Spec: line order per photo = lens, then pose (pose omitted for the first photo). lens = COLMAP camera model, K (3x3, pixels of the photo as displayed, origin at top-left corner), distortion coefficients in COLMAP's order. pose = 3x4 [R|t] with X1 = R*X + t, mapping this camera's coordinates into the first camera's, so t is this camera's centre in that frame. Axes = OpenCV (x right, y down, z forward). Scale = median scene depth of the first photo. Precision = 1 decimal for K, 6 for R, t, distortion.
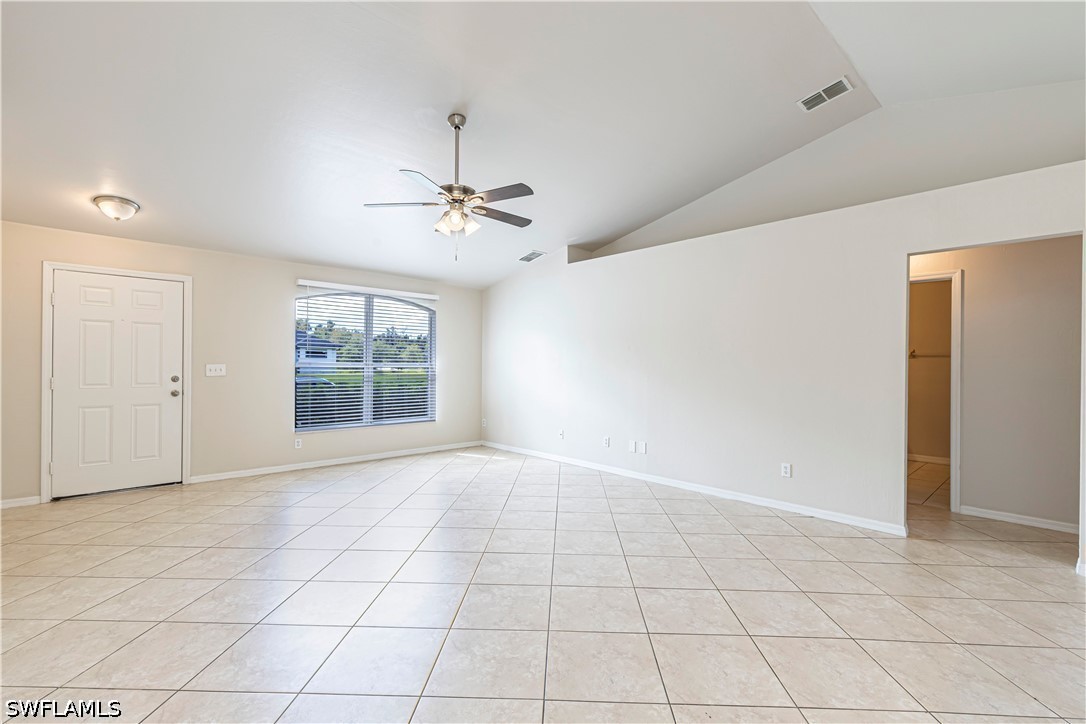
lens RADIAL K [[476.0, 0, 548.7], [0, 476.0, 362.0], [0, 0, 1]] dist [-0.012009, 0.000803]
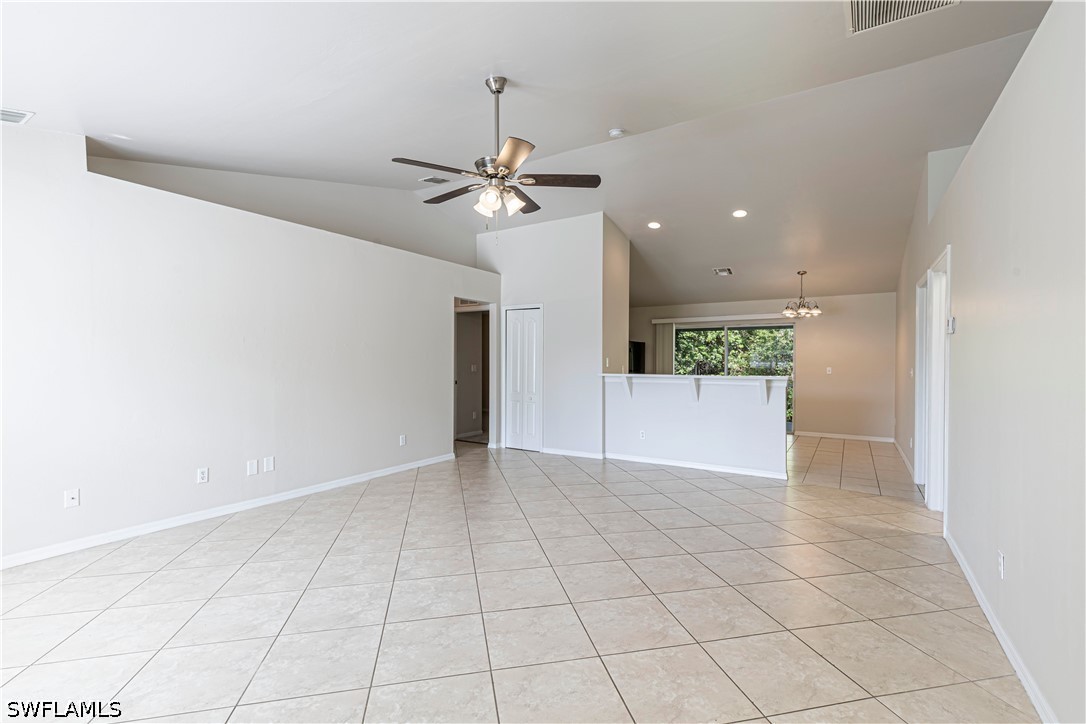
lens RADIAL K [[486.5, 0, 568.3], [0, 486.5, 354.8], [0, 0, 1]] dist [0.007791, -0.000887]
pose [[-0.254257, -0.007295, 0.967109, -1.052073], [-0.005501, 0.999966, 0.006096, -0.015231], [-0.967121, -0.003770, -0.254289, 1.063302]]
